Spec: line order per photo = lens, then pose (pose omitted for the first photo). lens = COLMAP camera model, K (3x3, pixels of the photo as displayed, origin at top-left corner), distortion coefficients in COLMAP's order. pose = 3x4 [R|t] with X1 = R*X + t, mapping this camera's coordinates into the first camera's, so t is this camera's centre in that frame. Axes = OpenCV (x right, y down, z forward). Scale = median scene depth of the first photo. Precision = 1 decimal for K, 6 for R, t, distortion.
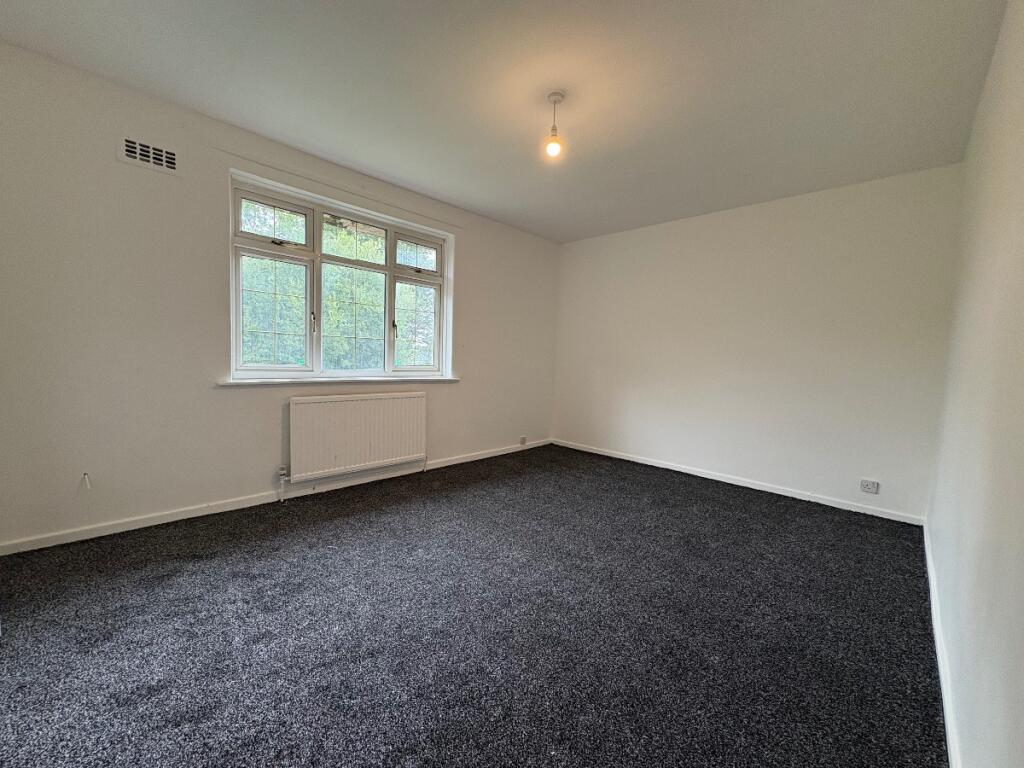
lens RADIAL K [[404.8, 0, 514.7], [0, 404.8, 386.0], [0, 0, 1]] dist [0.005839, -0.001076]
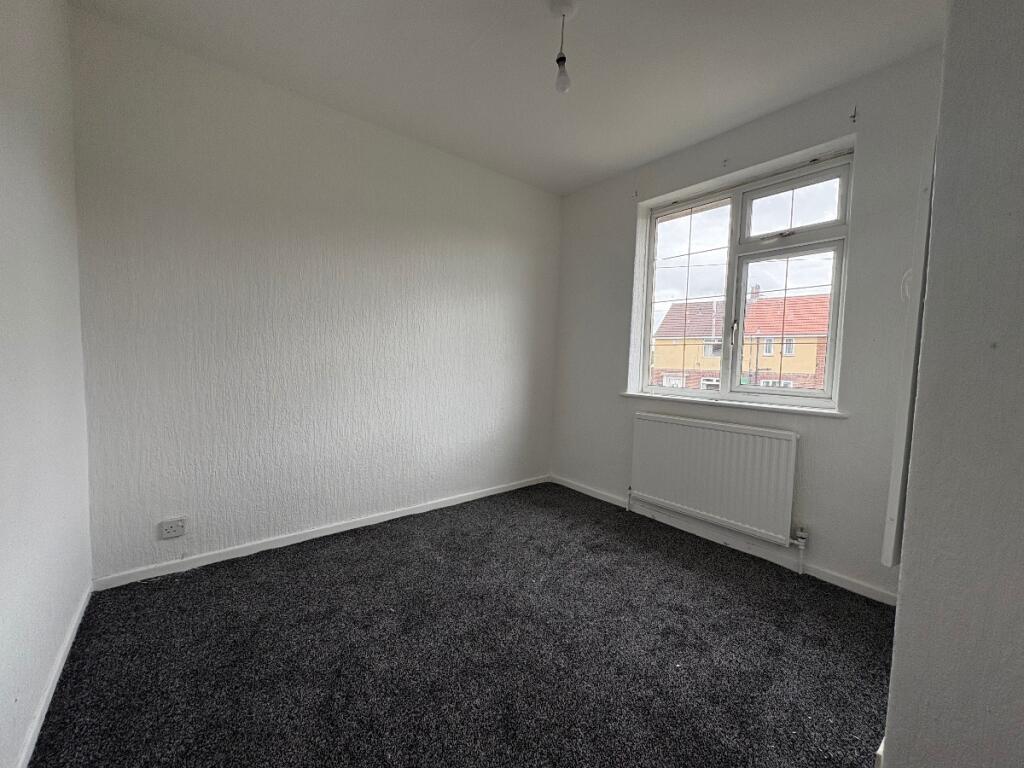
lens RADIAL K [[404.8, 0, 514.0], [0, 404.8, 381.7], [0, 0, 1]] dist [0.005839, -0.001076]
pose [[-0.117383, 0.002194, -0.993084, 0.926366], [-0.117313, 0.992965, 0.016060, -0.048911], [0.986133, 0.118387, -0.116300, 1.520077]]
